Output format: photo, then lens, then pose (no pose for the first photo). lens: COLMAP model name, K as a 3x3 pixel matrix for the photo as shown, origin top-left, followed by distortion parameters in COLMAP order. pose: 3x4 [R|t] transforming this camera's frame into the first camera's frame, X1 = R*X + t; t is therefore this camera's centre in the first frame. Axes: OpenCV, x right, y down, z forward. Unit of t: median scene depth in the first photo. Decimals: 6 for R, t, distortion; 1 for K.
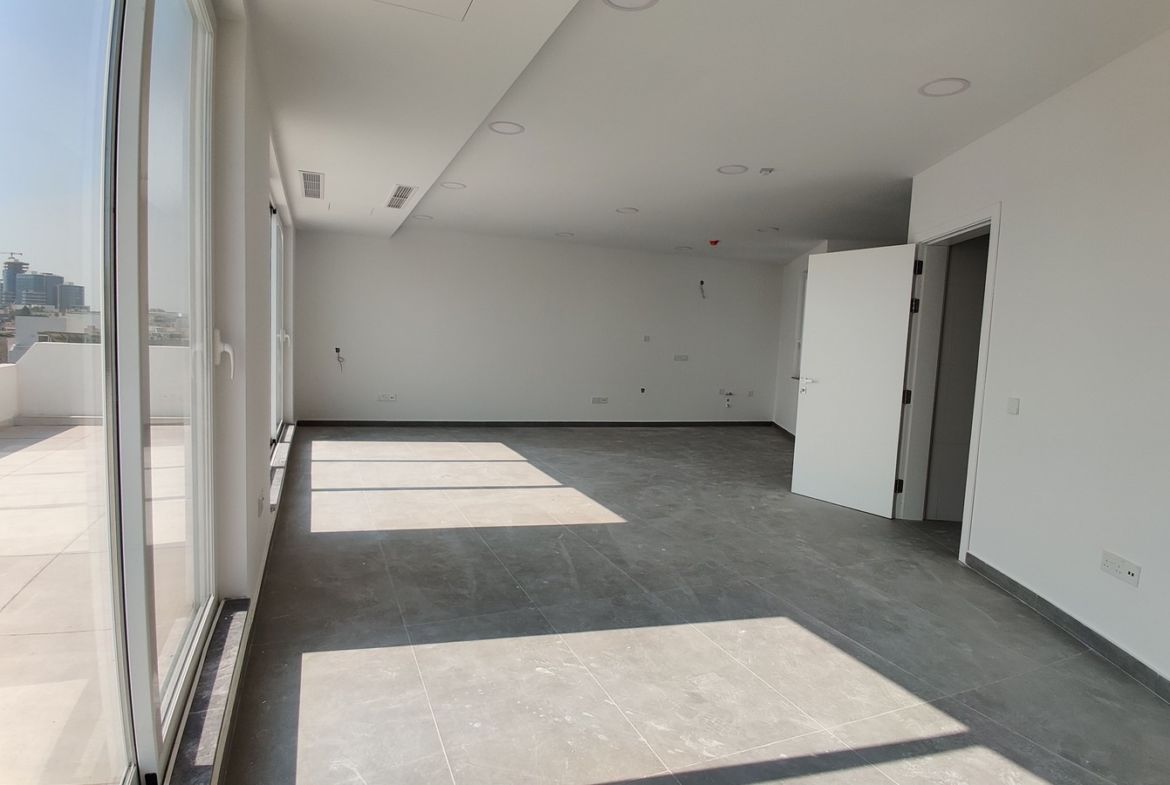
lens RADIAL K [[628.6, 0, 584.3], [0, 628.6, 401.9], [0, 0, 1]] dist [0.004580, -0.033368]
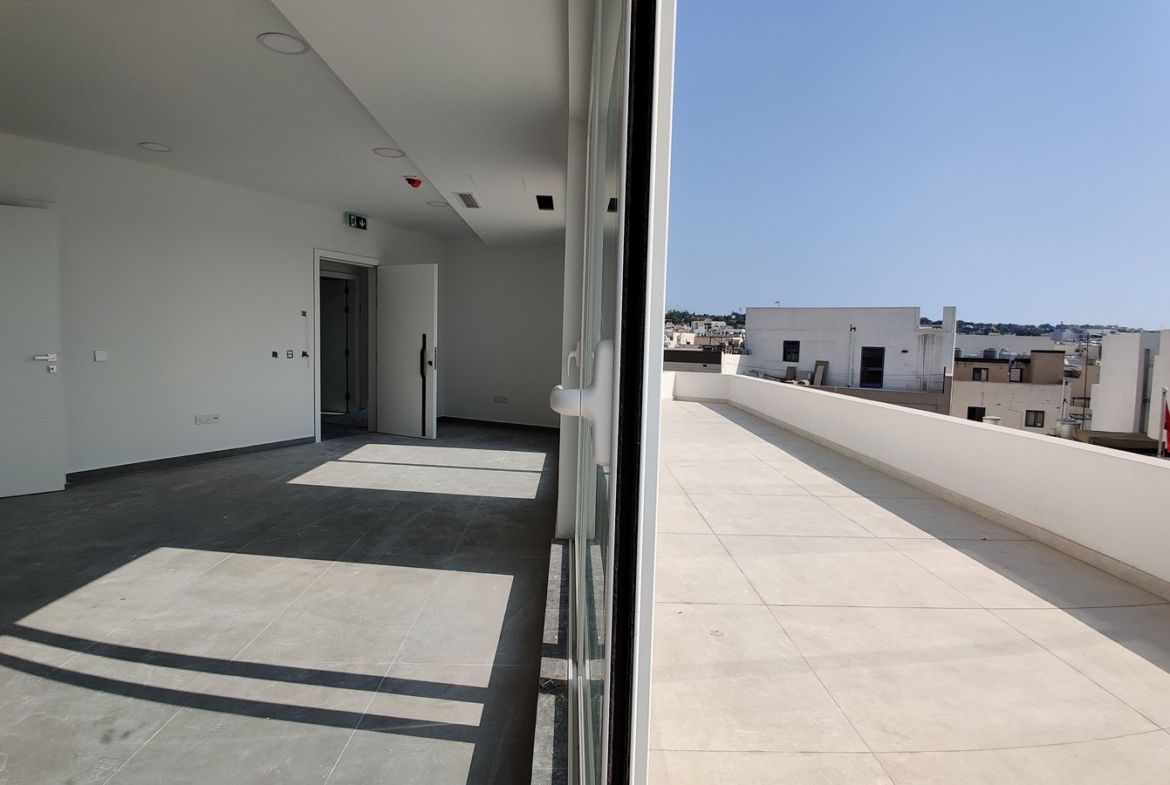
lens RADIAL K [[628.6, 0, 593.1], [0, 628.6, 387.3], [0, 0, 1]] dist [0.004580, -0.033368]
pose [[-0.932027, -0.094759, 0.349782, -0.704464], [-0.034616, 0.984074, 0.174355, -0.167681], [-0.360733, 0.150395, -0.920464, 1.487971]]
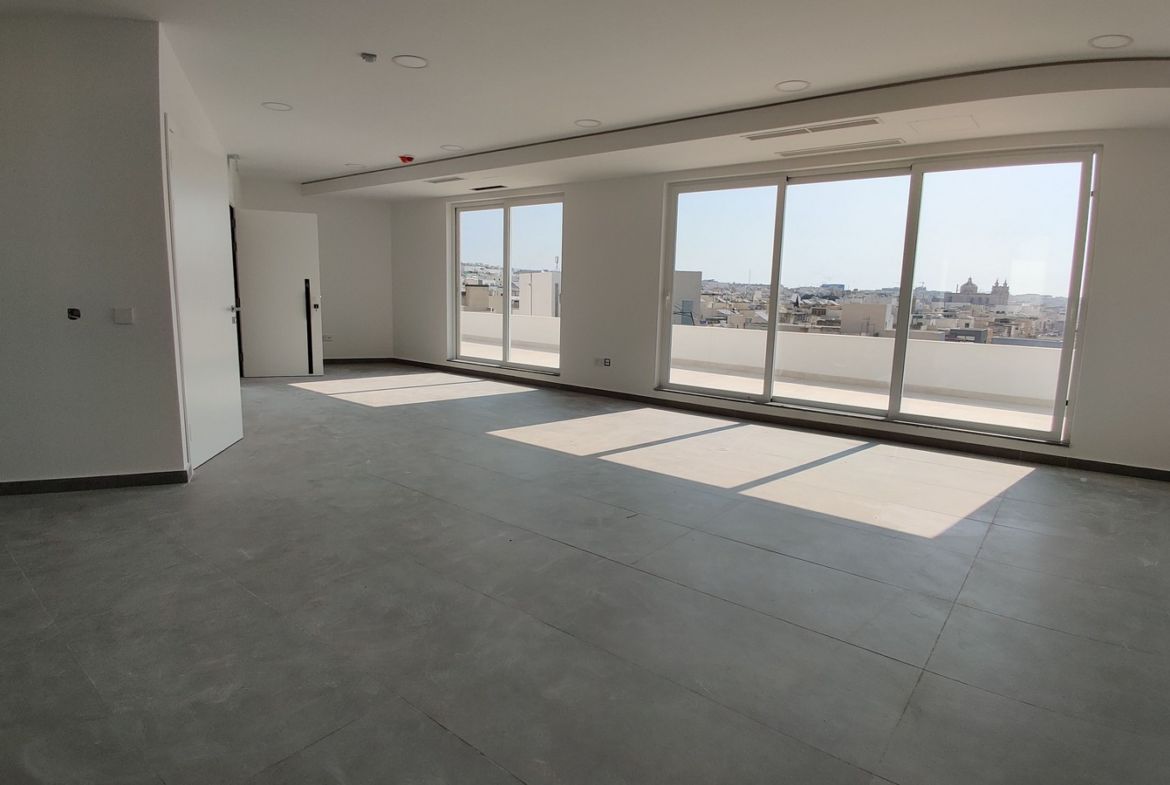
lens RADIAL K [[628.6, 0, 590.0], [0, 628.6, 390.3], [0, 0, 1]] dist [0.004580, -0.033368]
pose [[-0.875498, 0.009707, -0.483125, 0.469124], [-0.108701, 0.970217, 0.216477, -0.169320], [0.470838, 0.242041, -0.848368, 2.075820]]
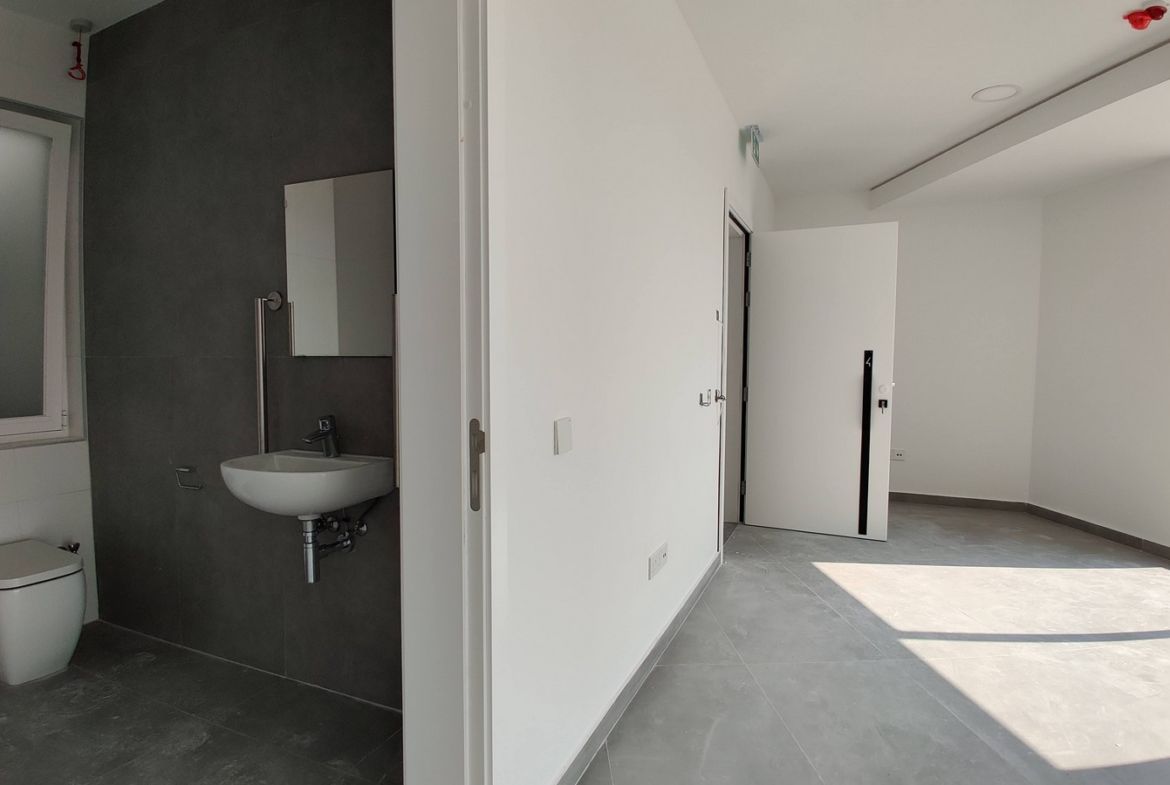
lens RADIAL K [[628.6, 0, 589.5], [0, 628.6, 393.2], [0, 0, 1]] dist [0.004580, -0.033368]
pose [[-0.943635, -0.068043, 0.323919, 0.390060], [-0.015456, 0.986632, 0.162230, -0.082346], [-0.330627, 0.148080, -0.932072, 1.095822]]
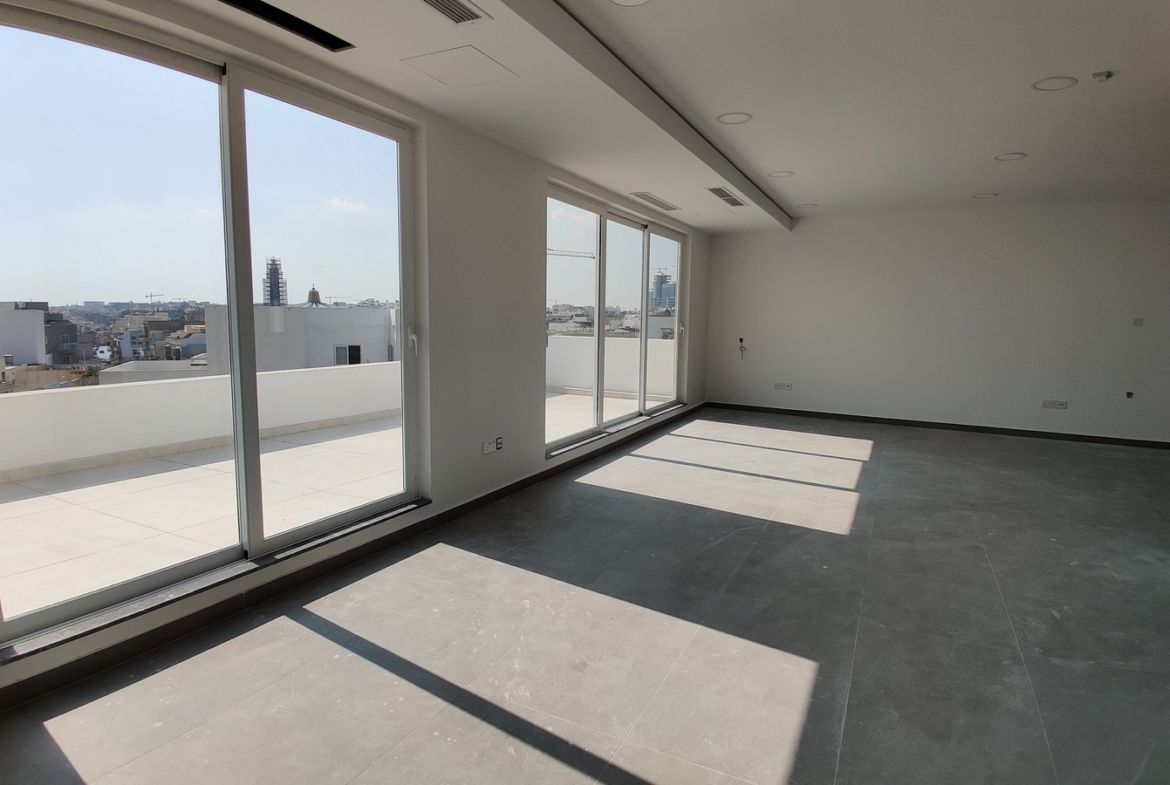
lens RADIAL K [[628.6, 0, 579.5], [0, 628.6, 386.0], [0, 0, 1]] dist [0.004580, -0.033368]
pose [[0.643129, 0.049140, -0.764180, 0.476842], [-0.058453, 0.998178, 0.014994, -0.005044], [0.763524, 0.035025, 0.644829, 0.154138]]
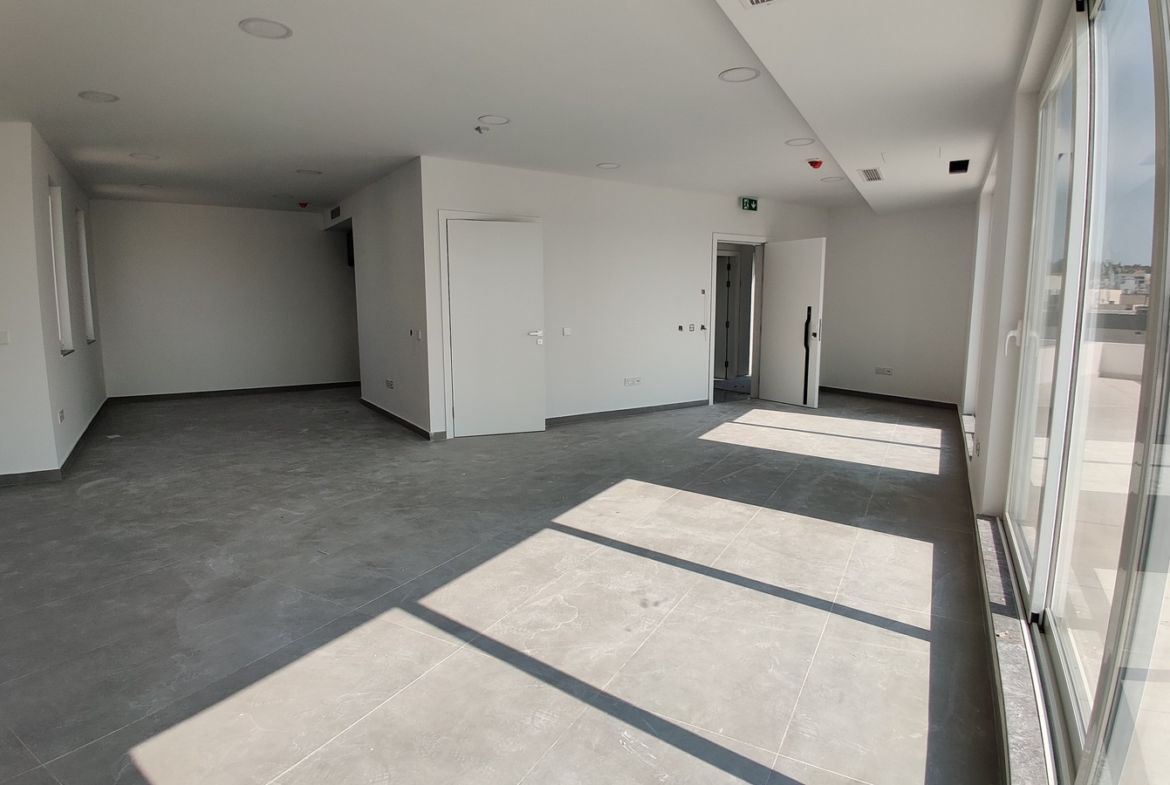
lens RADIAL K [[628.6, 0, 584.0], [0, 628.6, 389.4], [0, 0, 1]] dist [0.004580, -0.033368]
pose [[-0.610716, -0.150519, 0.777412, -0.691945], [0.048524, 0.972809, 0.226470, -0.201026], [-0.790362, 0.176032, -0.586806, 1.640222]]
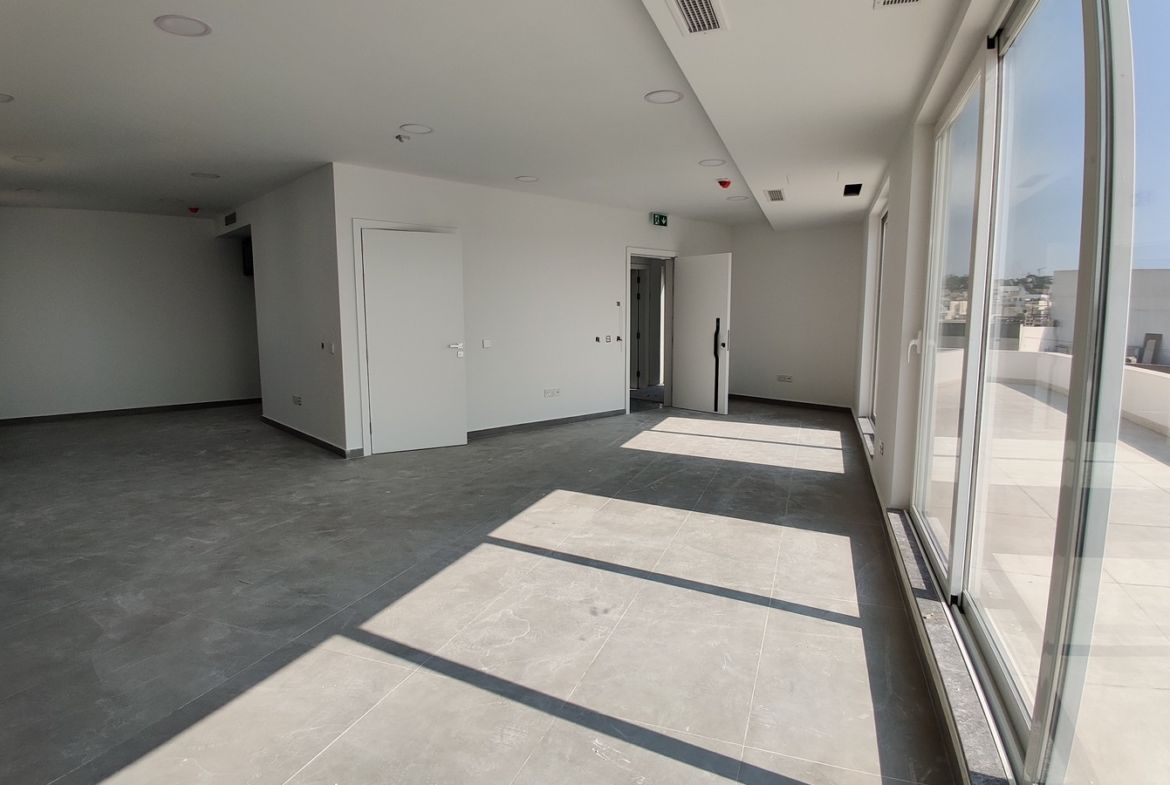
lens RADIAL K [[628.6, 0, 585.2], [0, 628.6, 387.4], [0, 0, 1]] dist [0.004580, -0.033368]
pose [[-0.725907, -0.122183, 0.676853, -0.668242], [0.033714, 0.976591, 0.212447, -0.204154], [-0.686966, 0.177036, -0.704795, 1.674880]]
